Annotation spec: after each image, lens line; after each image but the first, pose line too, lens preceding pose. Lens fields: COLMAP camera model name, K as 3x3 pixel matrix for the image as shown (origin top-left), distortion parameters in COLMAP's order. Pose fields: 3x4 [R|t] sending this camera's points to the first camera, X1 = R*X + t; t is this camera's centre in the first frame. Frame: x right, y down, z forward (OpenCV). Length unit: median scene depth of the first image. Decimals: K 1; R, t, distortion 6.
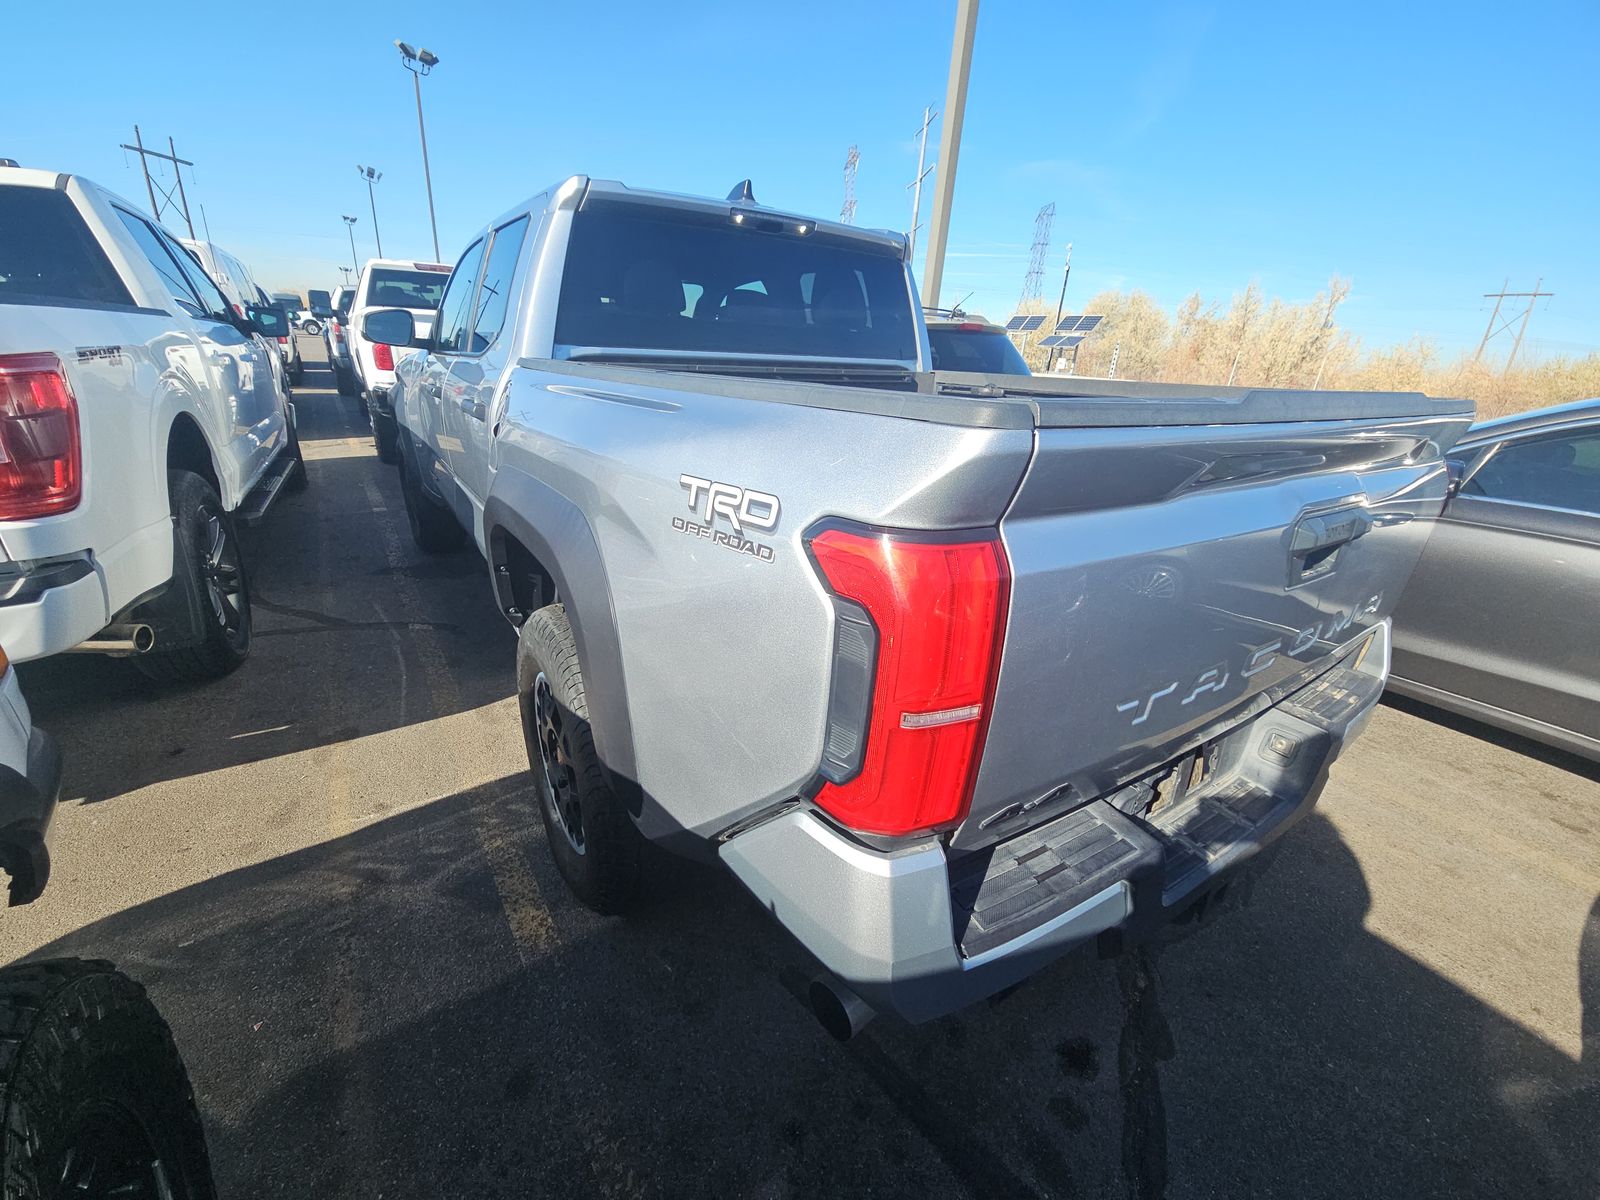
lens RADIAL K [[638.8, 0, 800.0], [0, 638.8, 600.0], [0, 0, 1]] dist [0.000346, -0.010432]
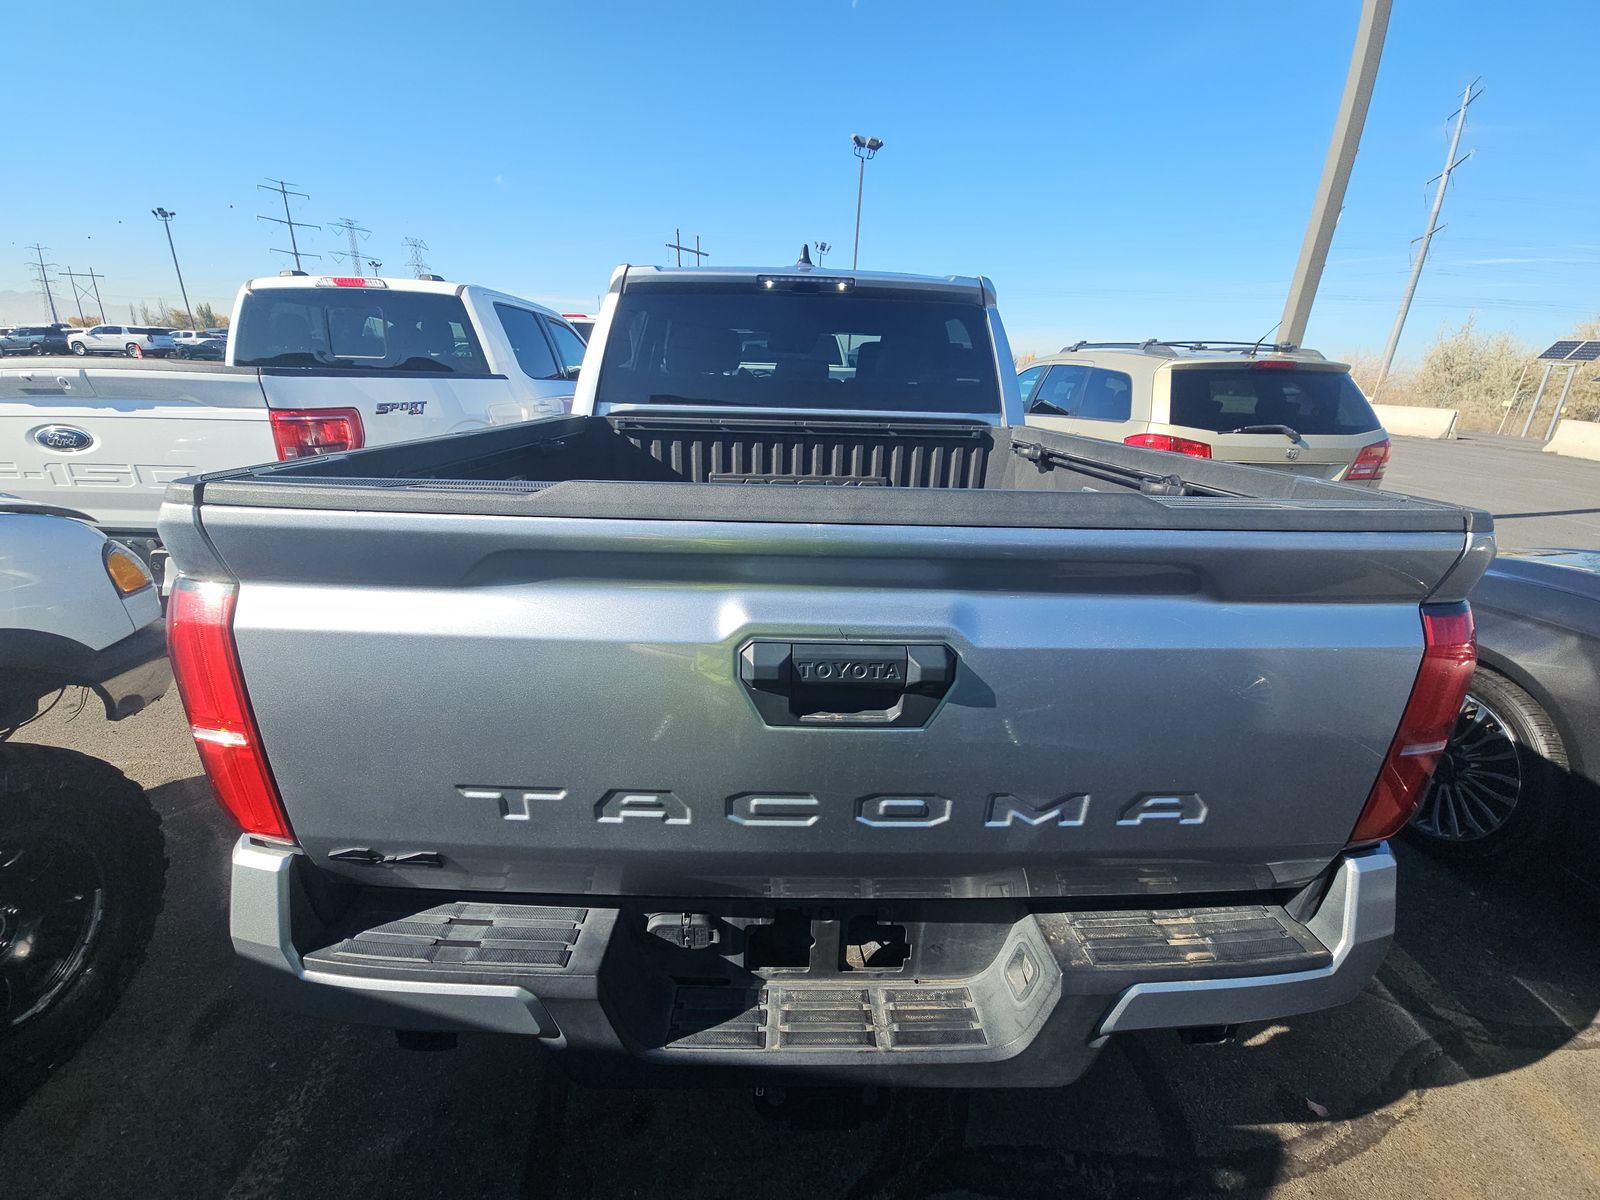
lens RADIAL K [[638.8, 0, 800.0], [0, 638.8, 600.0], [0, 0, 1]] dist [0.000346, -0.010432]
pose [[0.856494, 0.147977, -0.494491, 0.518651], [-0.176445, 0.984248, -0.011079, -0.073539], [0.485062, 0.096739, 0.869112, 0.143730]]
